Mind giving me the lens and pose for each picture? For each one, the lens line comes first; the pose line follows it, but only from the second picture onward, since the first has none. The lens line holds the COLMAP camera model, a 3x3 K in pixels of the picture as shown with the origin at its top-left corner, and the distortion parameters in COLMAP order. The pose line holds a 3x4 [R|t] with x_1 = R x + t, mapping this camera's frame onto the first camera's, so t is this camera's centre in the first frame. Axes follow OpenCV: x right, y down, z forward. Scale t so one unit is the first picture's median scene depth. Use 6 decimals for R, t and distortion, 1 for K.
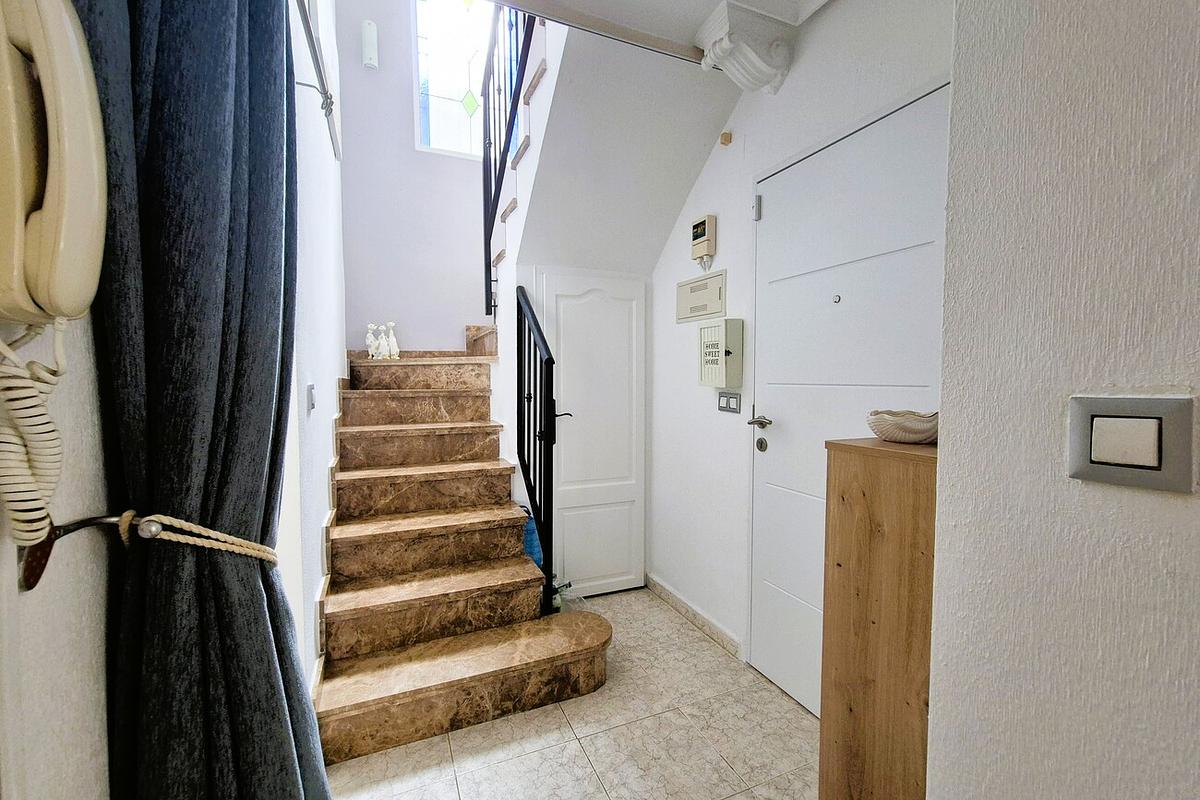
lens RADIAL K [[496.6, 0, 599.7], [0, 496.6, 398.2], [0, 0, 1]] dist [0.001761, 0.000393]
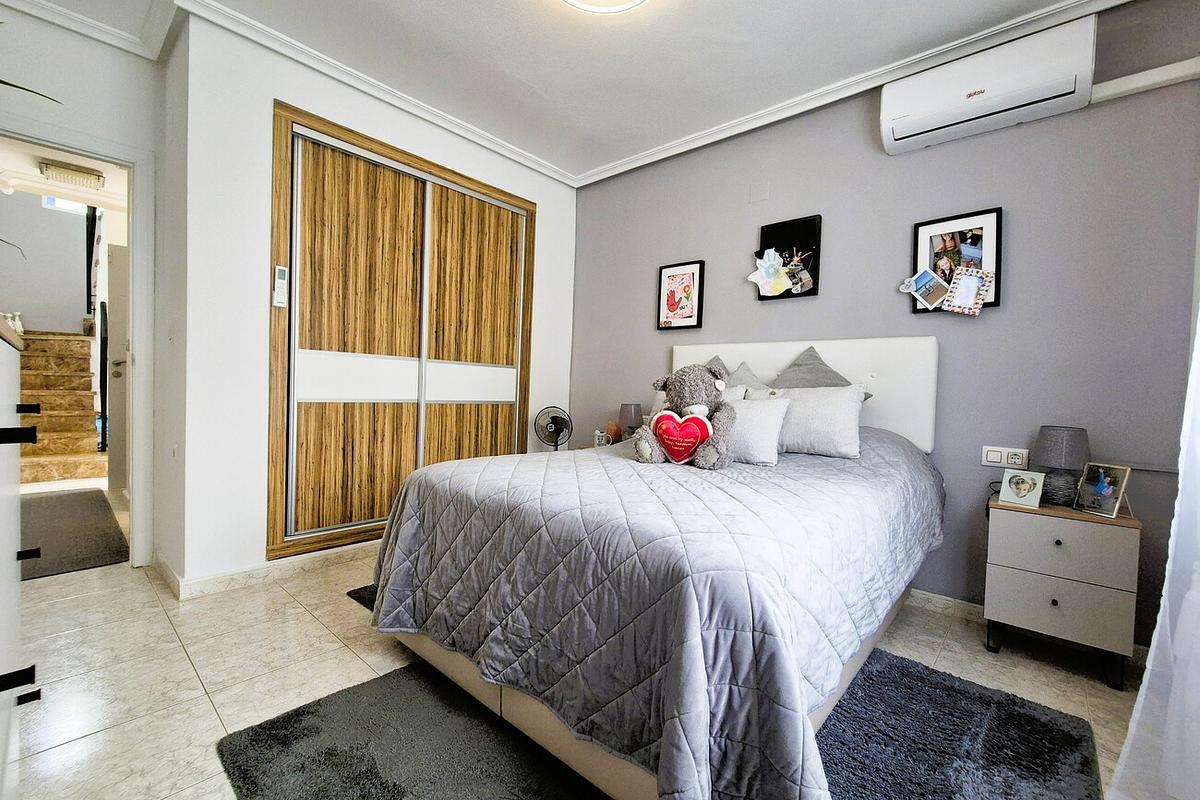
lens RADIAL K [[496.6, 0, 599.1], [0, 496.6, 400.4], [0, 0, 1]] dist [0.001761, 0.000393]
pose [[0.912779, 0.014372, 0.408201, 0.719476], [-0.009656, 0.999861, -0.013612, 0.152309], [-0.408340, 0.008483, 0.912791, -1.386076]]
